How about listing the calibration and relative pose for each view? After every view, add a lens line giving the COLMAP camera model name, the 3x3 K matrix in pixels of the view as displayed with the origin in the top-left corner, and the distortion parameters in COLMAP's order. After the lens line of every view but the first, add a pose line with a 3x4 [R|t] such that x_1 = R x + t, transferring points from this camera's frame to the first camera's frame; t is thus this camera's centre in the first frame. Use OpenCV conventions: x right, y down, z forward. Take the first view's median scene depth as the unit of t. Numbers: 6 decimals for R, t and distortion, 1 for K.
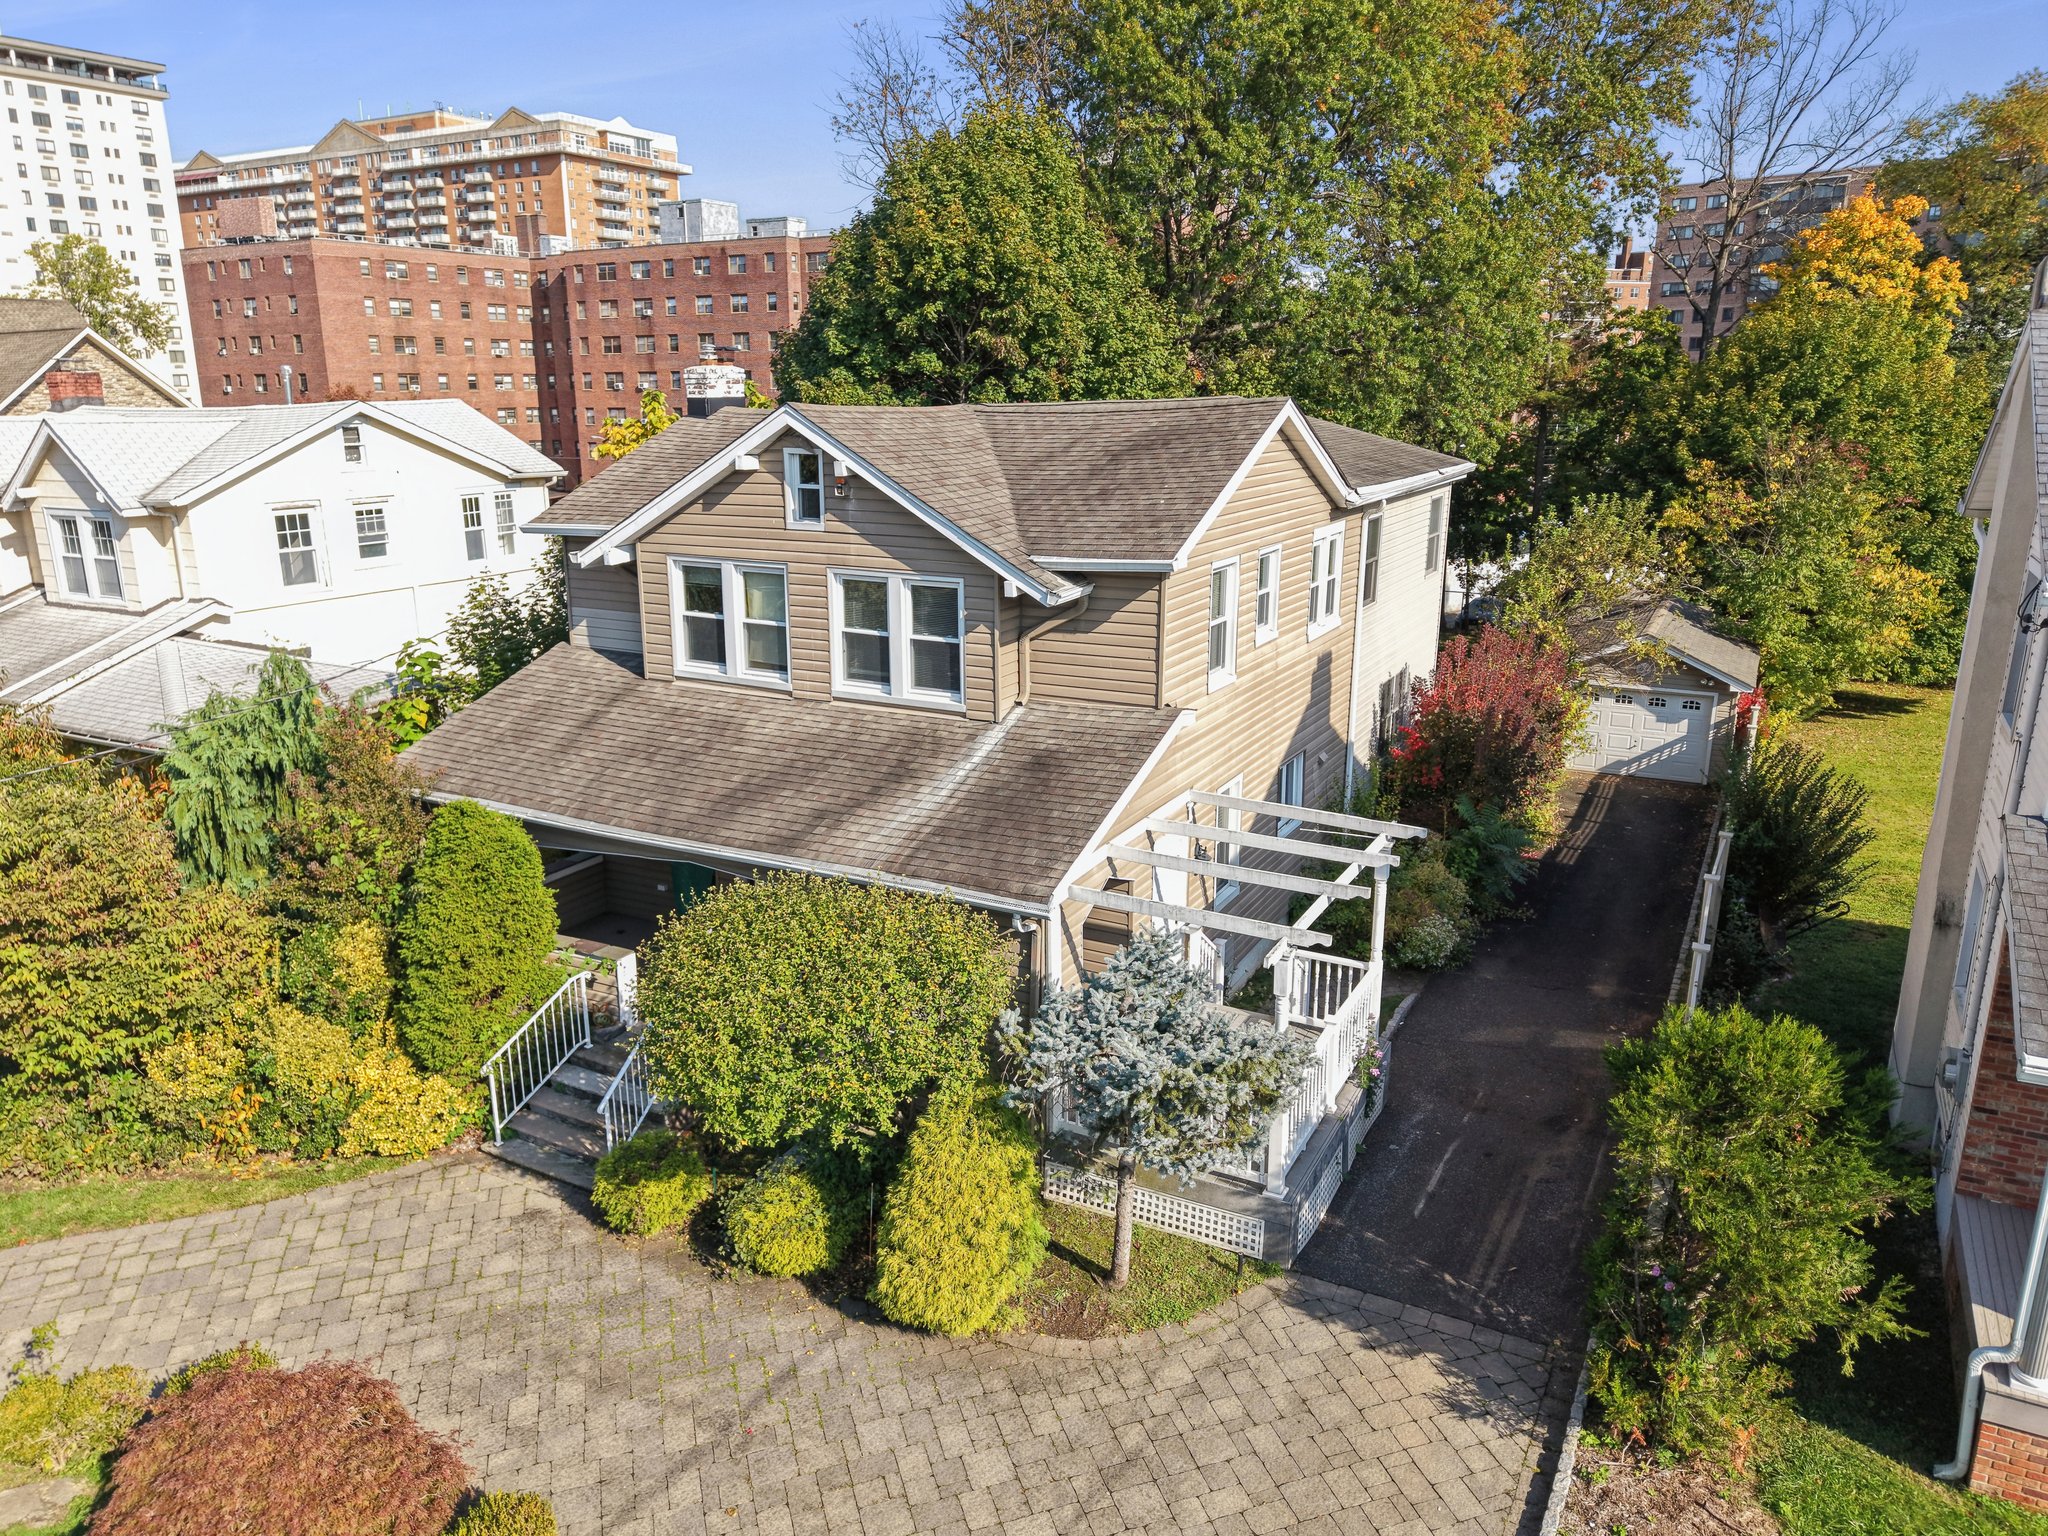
lens RADIAL K [[1409.9, 0, 1050.6], [0, 1409.9, 745.4], [0, 0, 1]] dist [-0.001248, 0.000905]
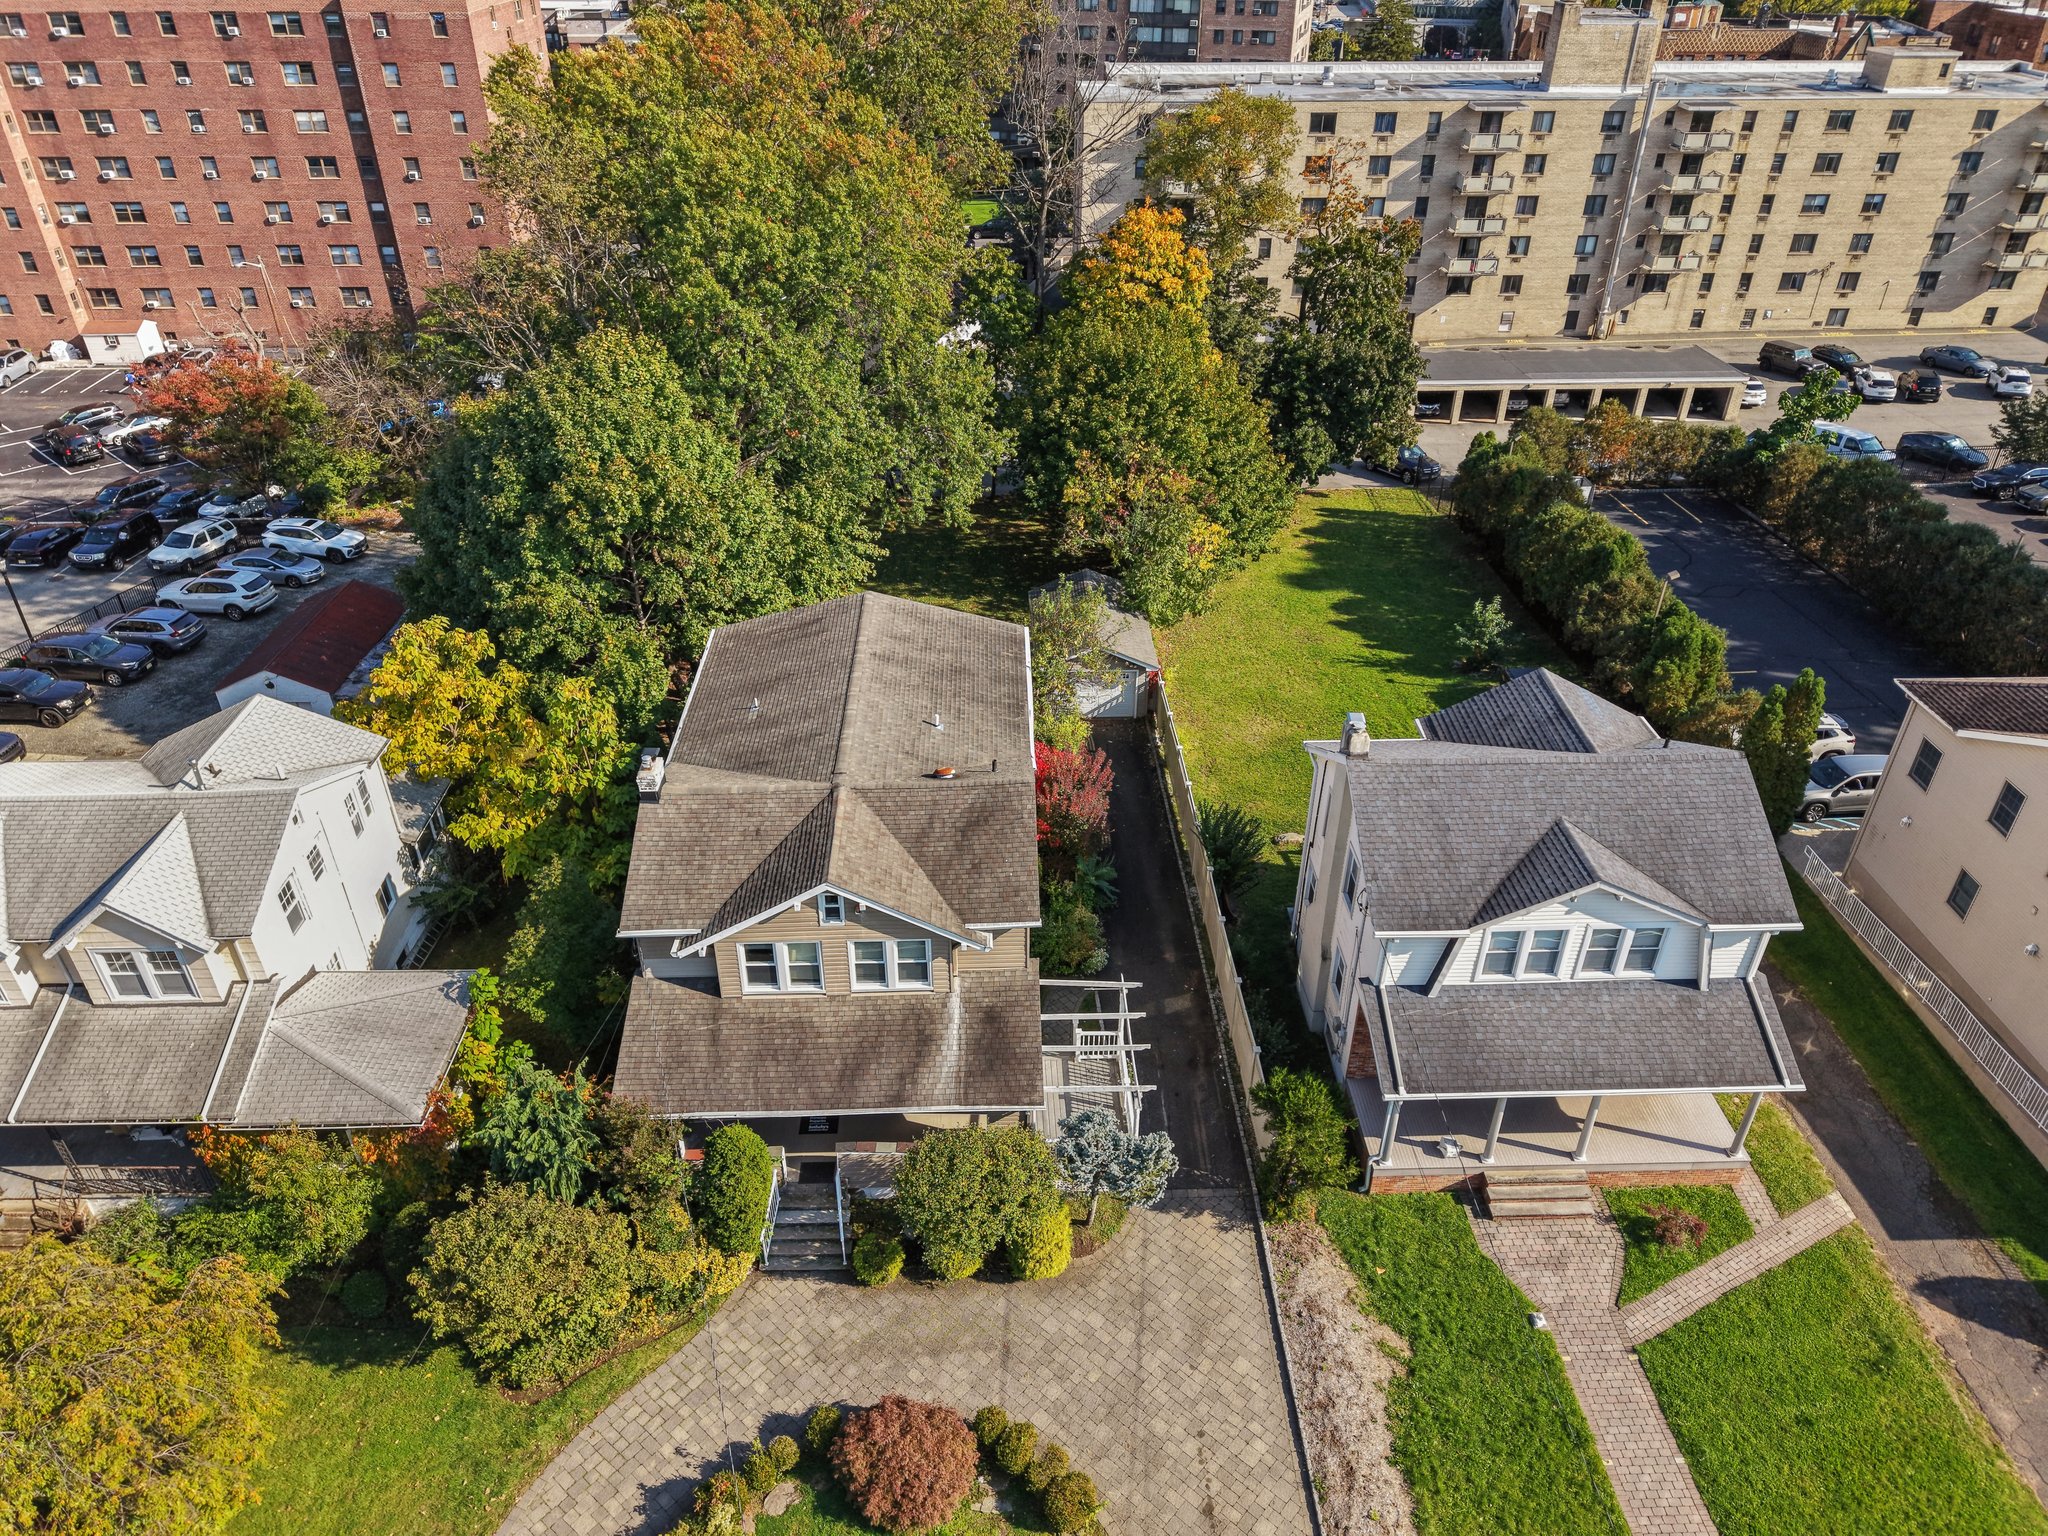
lens RADIAL K [[1382.2, 0, 1024.0], [0, 1382.2, 768.0], [0, 0, 1]] dist [0.019387, -0.019788]
pose [[0.867680, -0.265592, 0.420230, -0.355396], [0.116319, 0.930323, 0.347807, -0.507742], [-0.483324, -0.252904, 0.838115, -0.325744]]
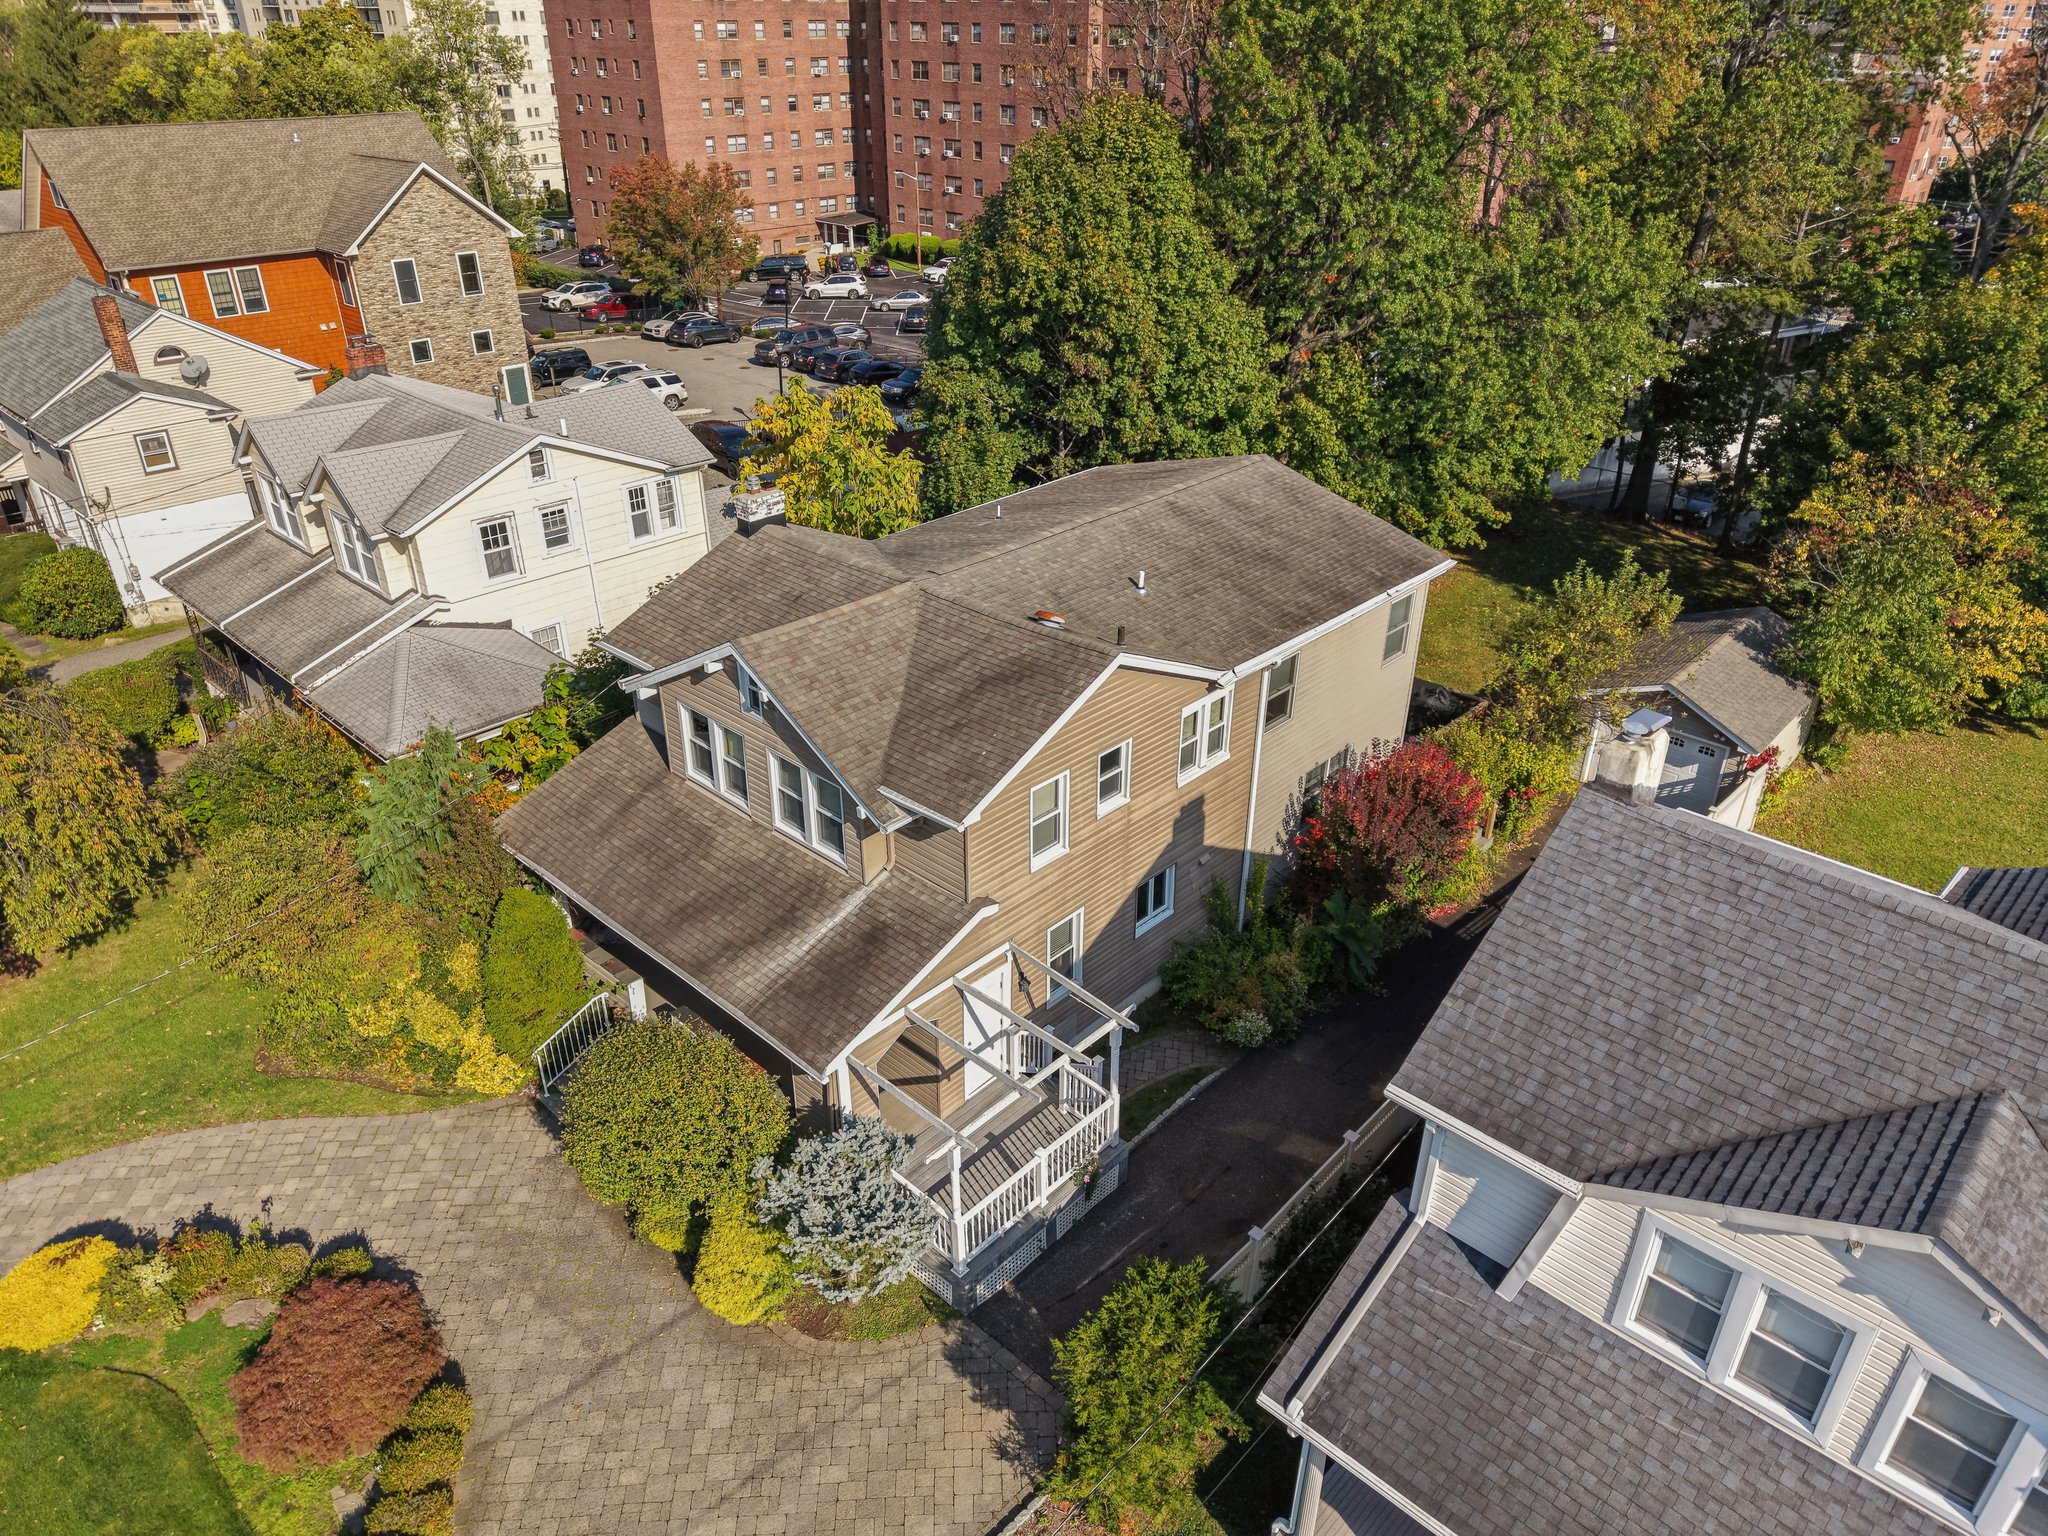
lens RADIAL K [[1382.2, 0, 1024.0], [0, 1382.2, 768.0], [0, 0, 1]] dist [0.019387, -0.019788]
pose [[0.963905, 0.136797, -0.228414, 0.207184], [-0.075117, 0.962785, 0.259619, -0.249914], [0.255428, -0.233090, 0.938310, -0.106871]]
